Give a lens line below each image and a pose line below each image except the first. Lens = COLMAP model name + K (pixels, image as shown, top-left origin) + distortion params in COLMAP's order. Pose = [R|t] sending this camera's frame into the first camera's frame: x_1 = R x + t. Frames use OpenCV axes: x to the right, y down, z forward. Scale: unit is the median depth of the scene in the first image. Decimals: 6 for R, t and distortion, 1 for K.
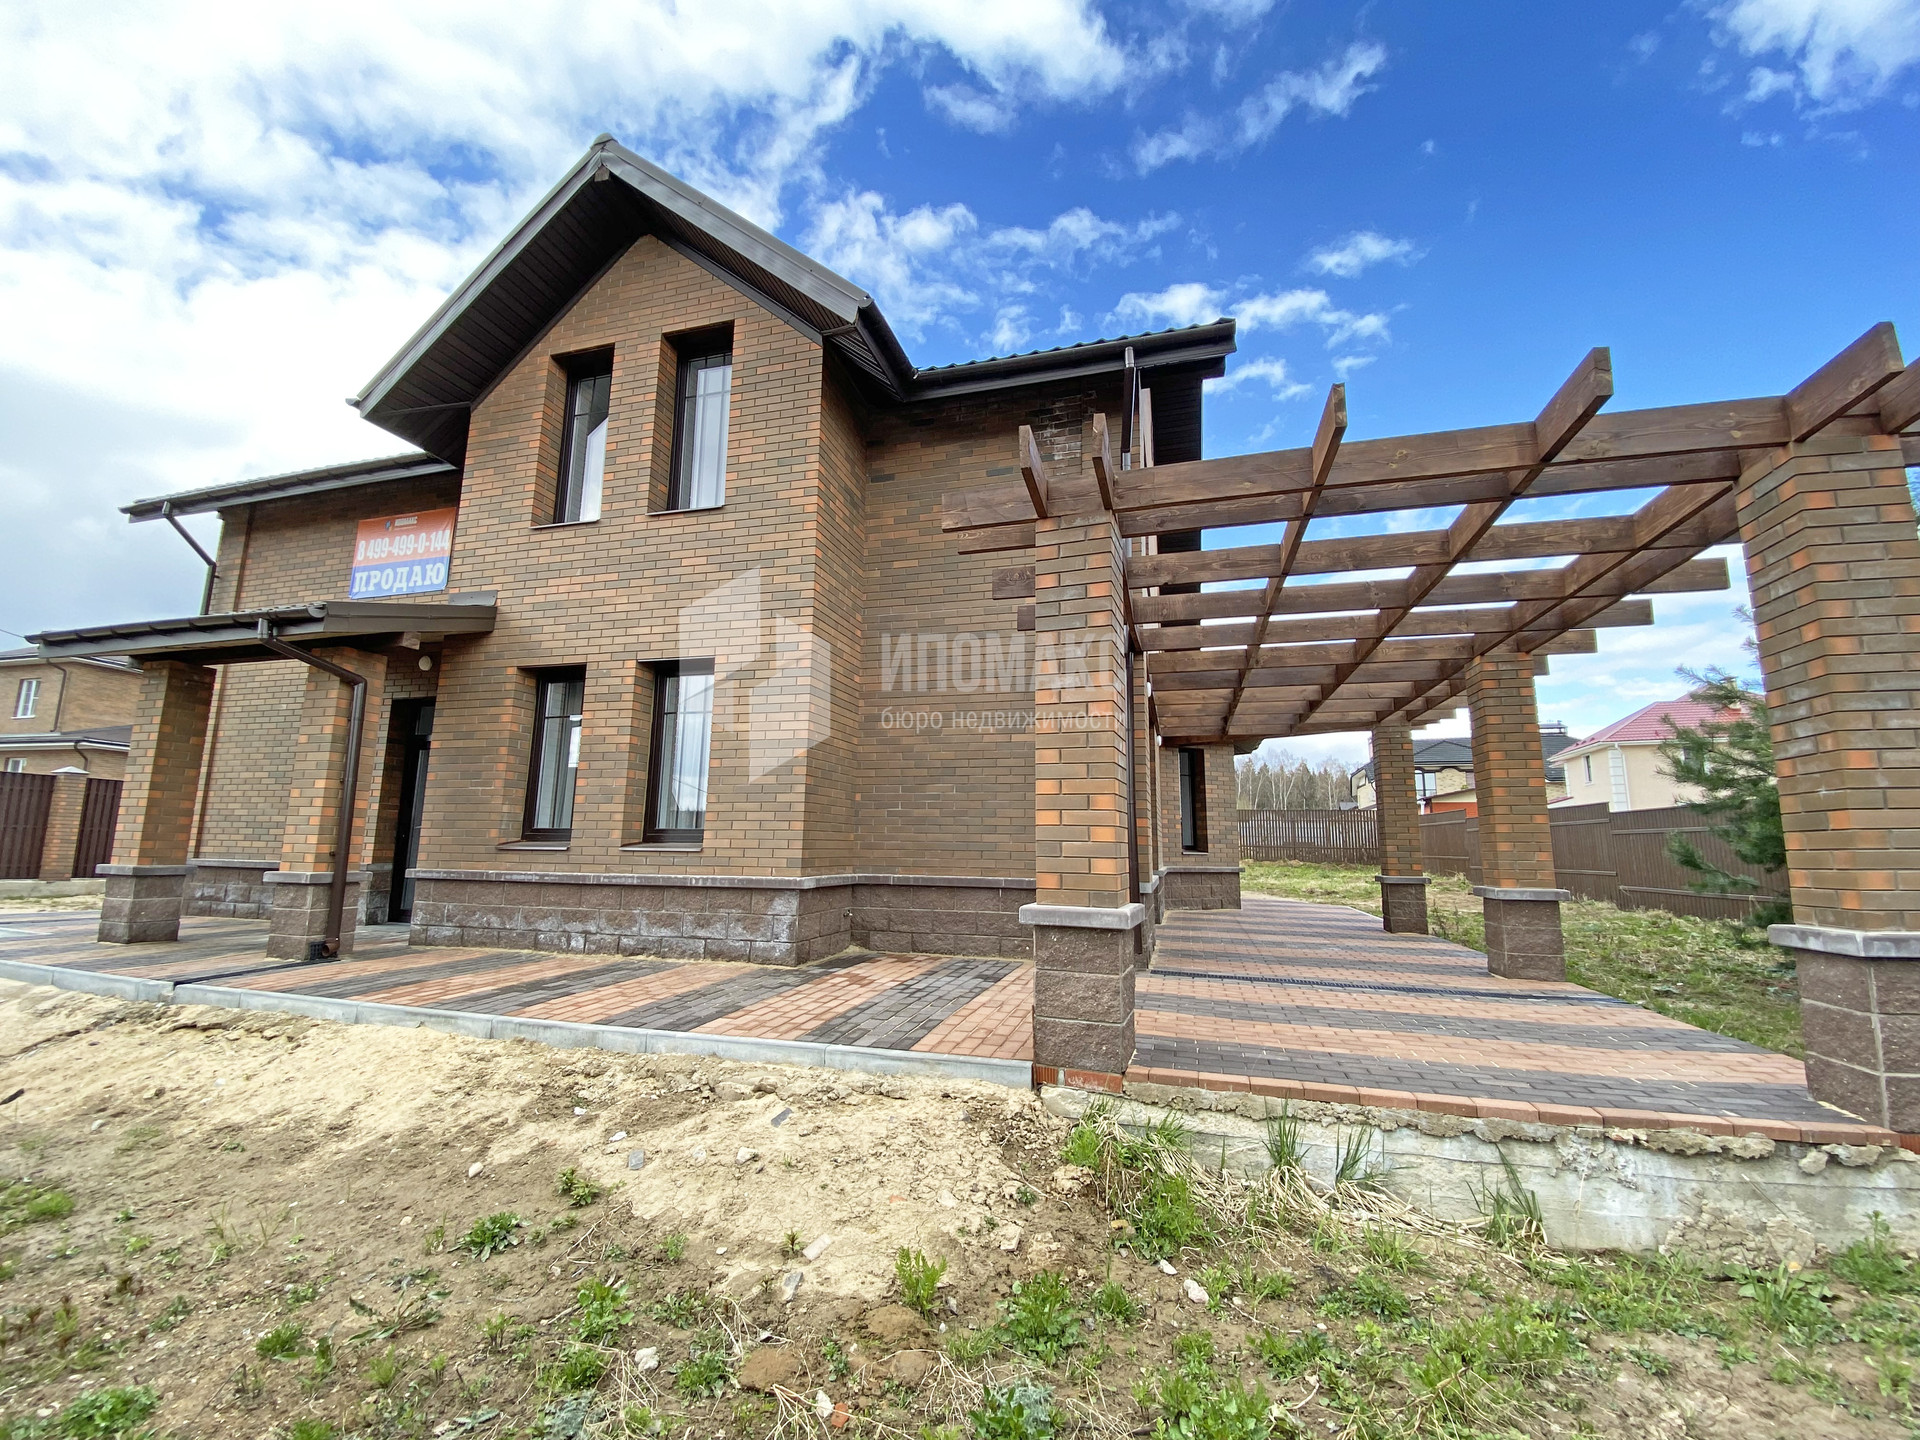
lens RADIAL K [[783.9, 0, 958.2], [0, 783.9, 713.8], [0, 0, 1]] dist [0.016337, -0.019215]
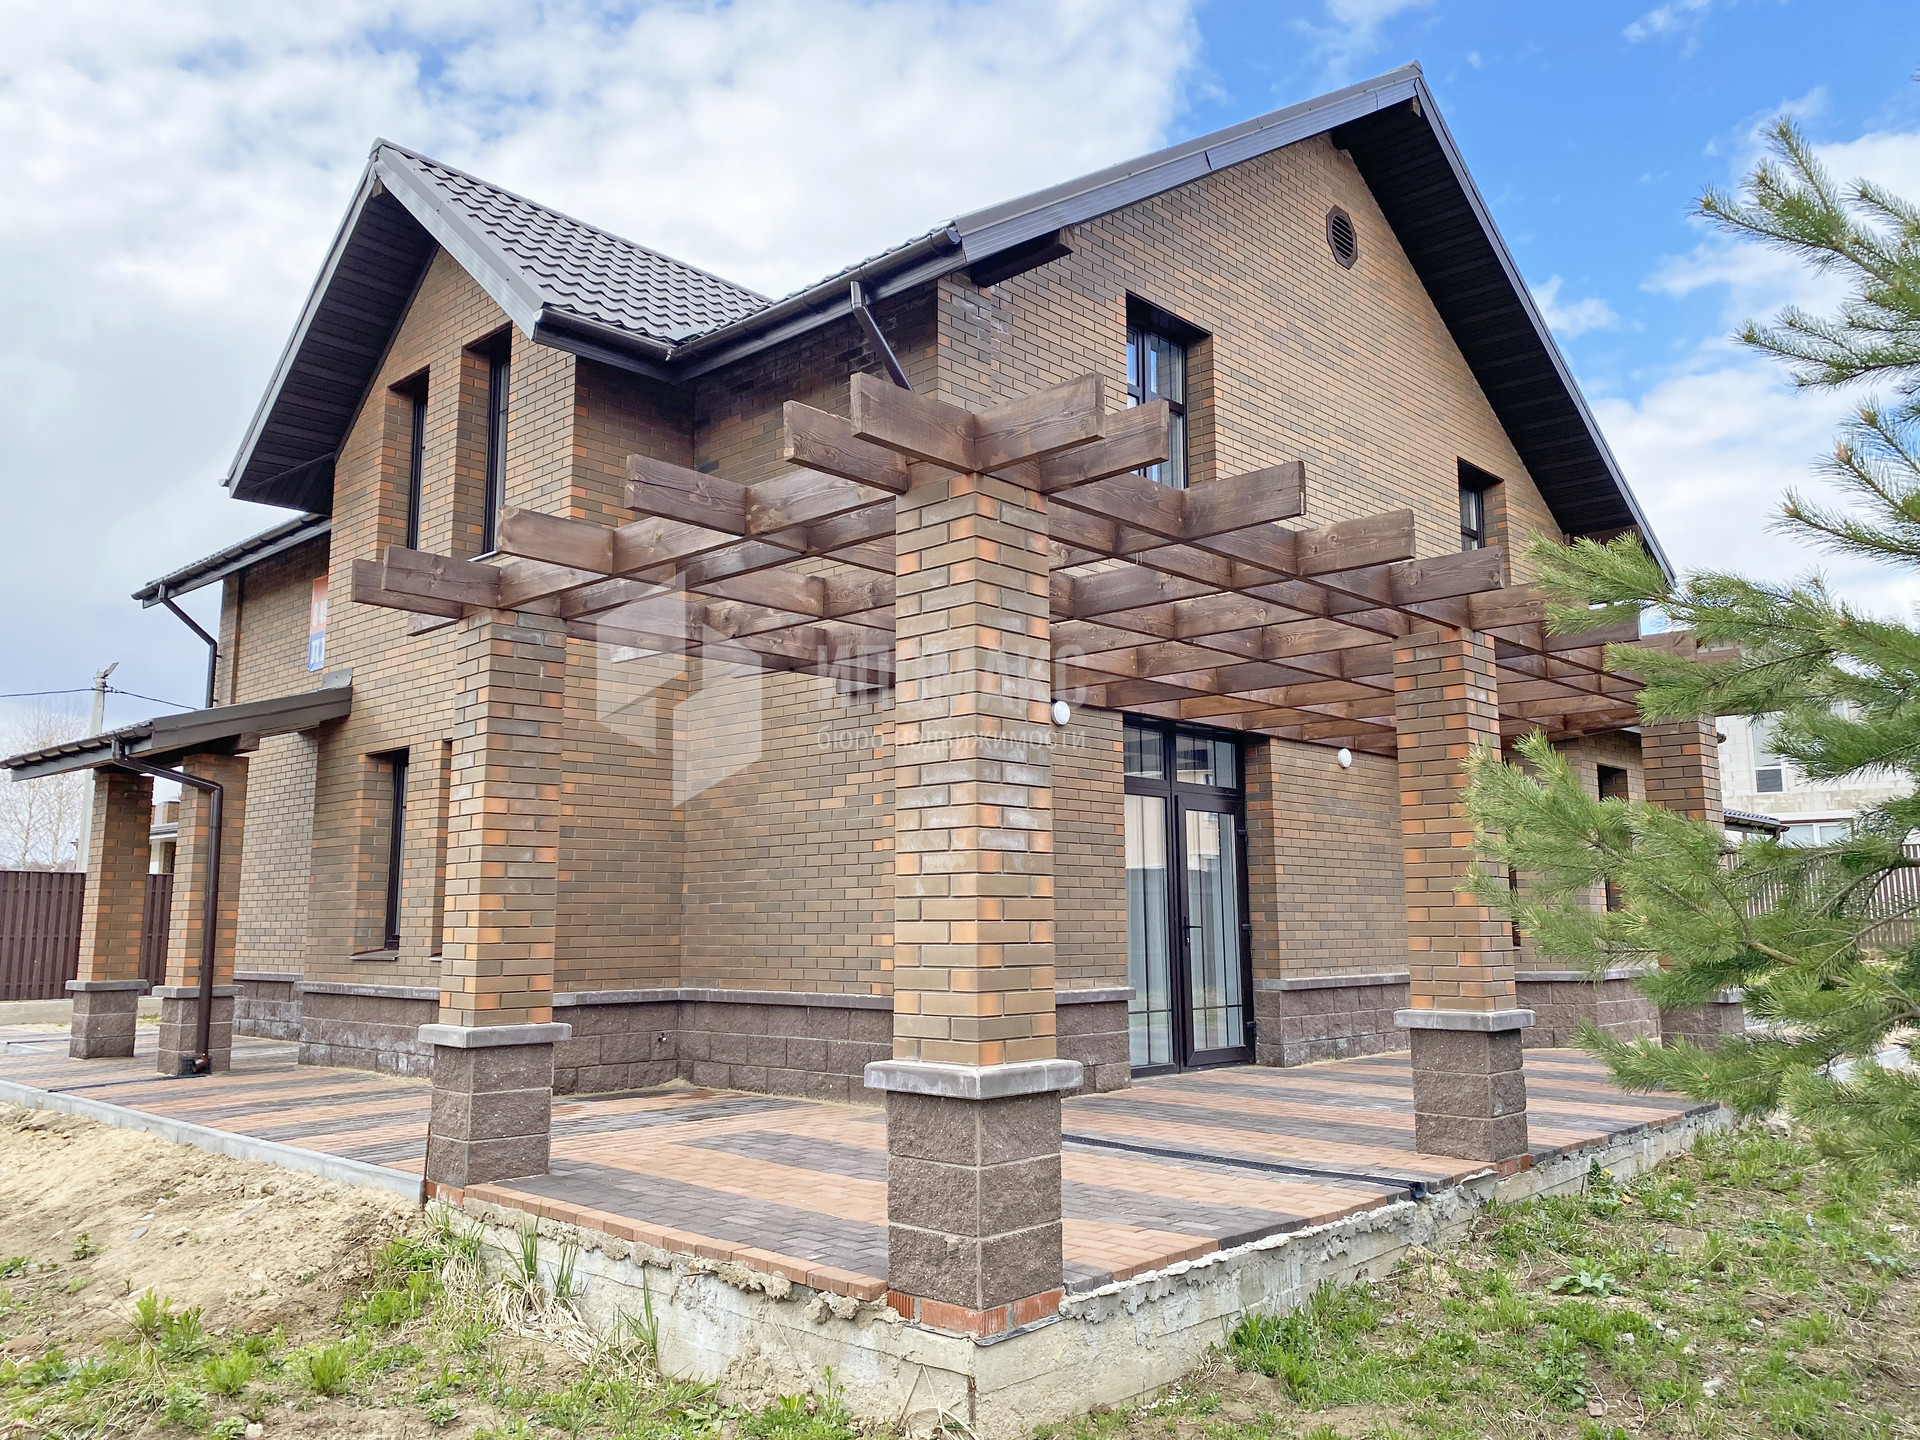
lens RADIAL K [[1452.1, 0, 961.5], [0, 1452.1, 685.6], [0, 0, 1]] dist [0.005450, 0.005521]
pose [[0.892980, -0.091623, -0.440673, 0.818741], [0.092100, 0.995542, -0.020357, -0.043440], [0.440573, -0.022408, 0.897437, -0.186471]]
